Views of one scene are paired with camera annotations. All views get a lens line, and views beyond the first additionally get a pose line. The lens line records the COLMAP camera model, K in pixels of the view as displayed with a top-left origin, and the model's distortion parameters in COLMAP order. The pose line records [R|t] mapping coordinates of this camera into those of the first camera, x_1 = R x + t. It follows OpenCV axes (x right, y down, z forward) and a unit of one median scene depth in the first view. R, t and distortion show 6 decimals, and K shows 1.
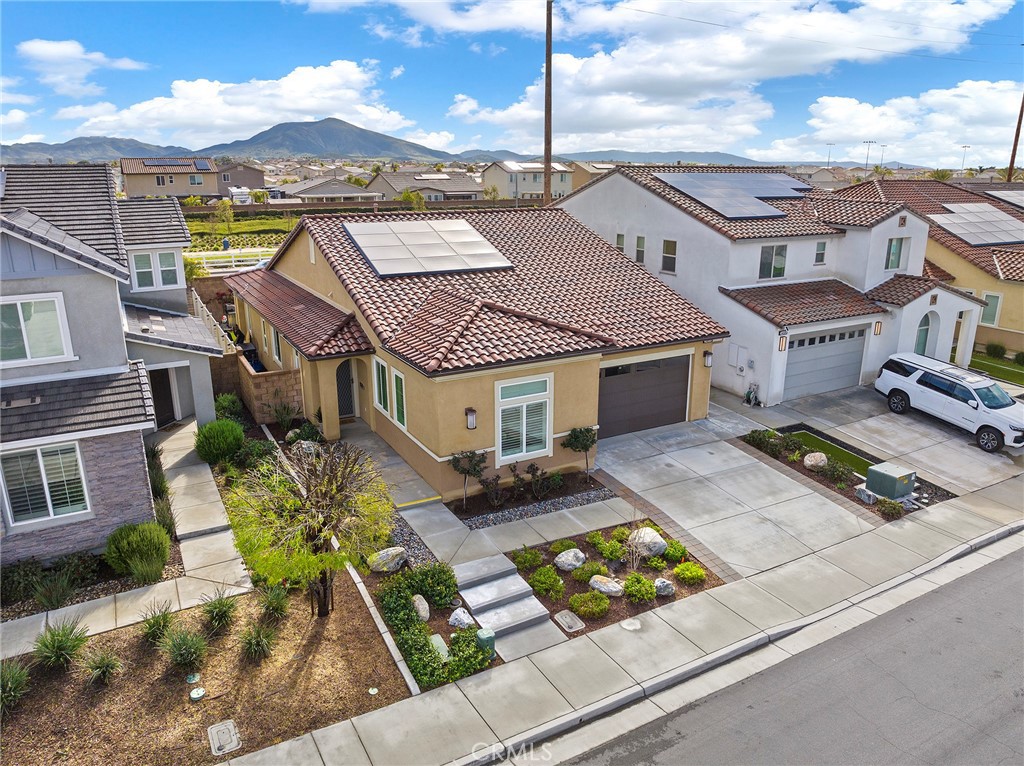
lens RADIAL K [[722.2, 0, 516.3], [0, 722.2, 381.8], [0, 0, 1]] dist [-0.050746, 0.019320]
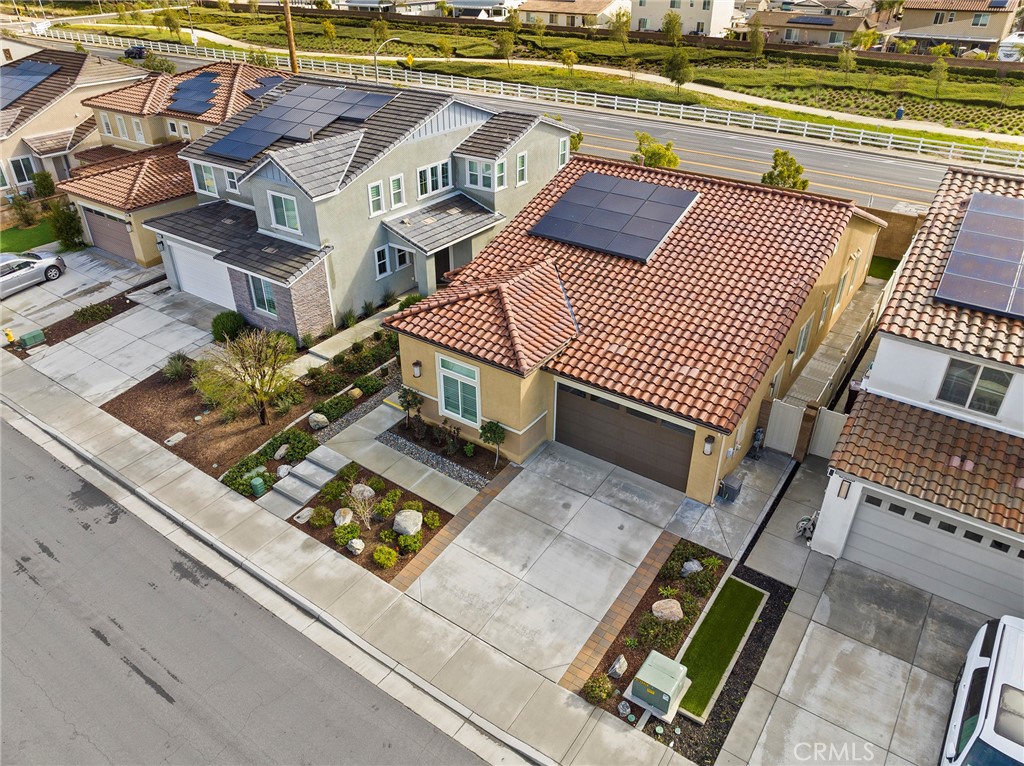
lens RADIAL K [[722.2, 0, 518.2], [0, 722.2, 382.9], [0, 0, 1]] dist [-0.050746, 0.019320]
pose [[0.436952, 0.468468, -0.767861, 0.975297], [-0.258232, 0.883065, 0.391807, -0.459580], [0.861620, 0.027085, 0.506831, 0.476716]]
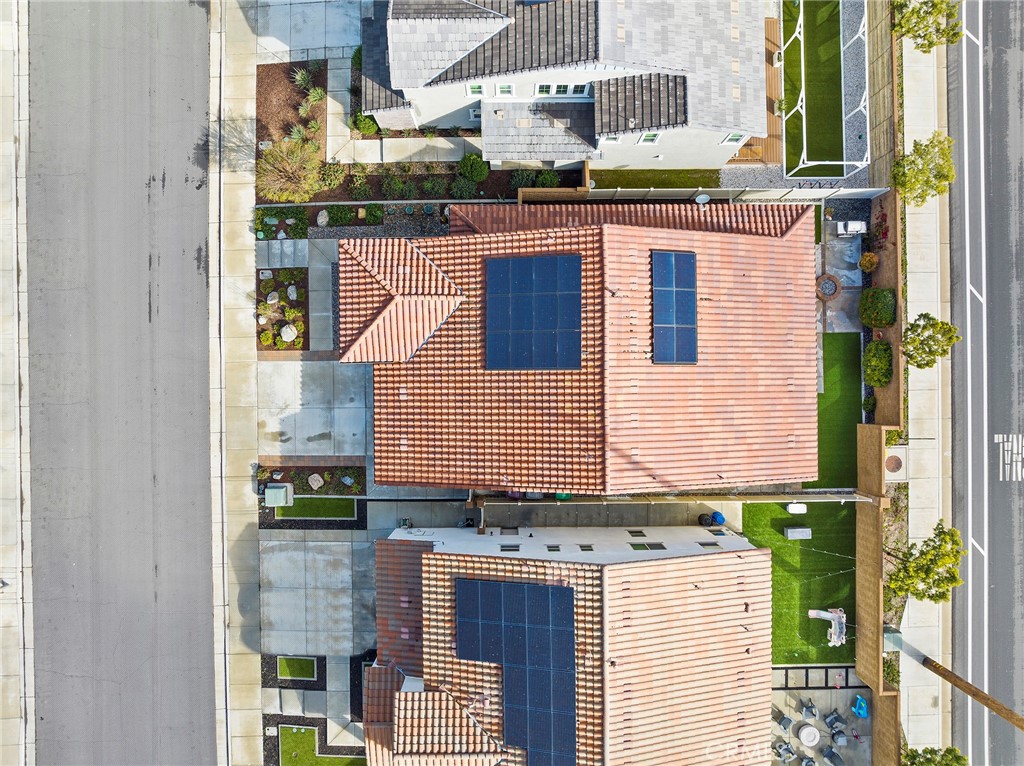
lens RADIAL K [[722.2, 0, 510.1], [0, 722.2, 383.0], [0, 0, 1]] dist [-0.050746, 0.019320]
pose [[-0.481733, 0.876252, -0.010773, 0.016046], [-0.258664, -0.130438, 0.957120, -1.803533], [0.837273, 0.463863, 0.289491, 0.893811]]
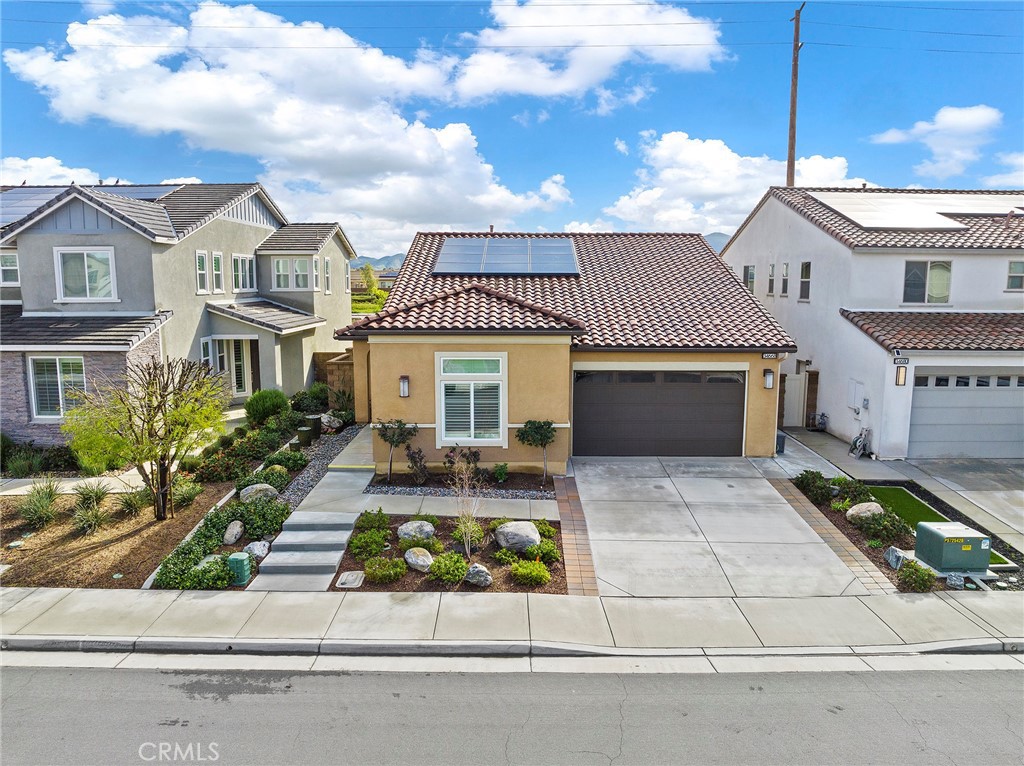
lens RADIAL K [[722.2, 0, 517.3], [0, 722.2, 382.0], [0, 0, 1]] dist [-0.050746, 0.019320]
pose [[0.874414, 0.069820, -0.480130, 0.508253], [-0.139956, 0.983823, -0.111822, 0.125412], [0.464556, 0.164976, 0.870041, 0.217242]]
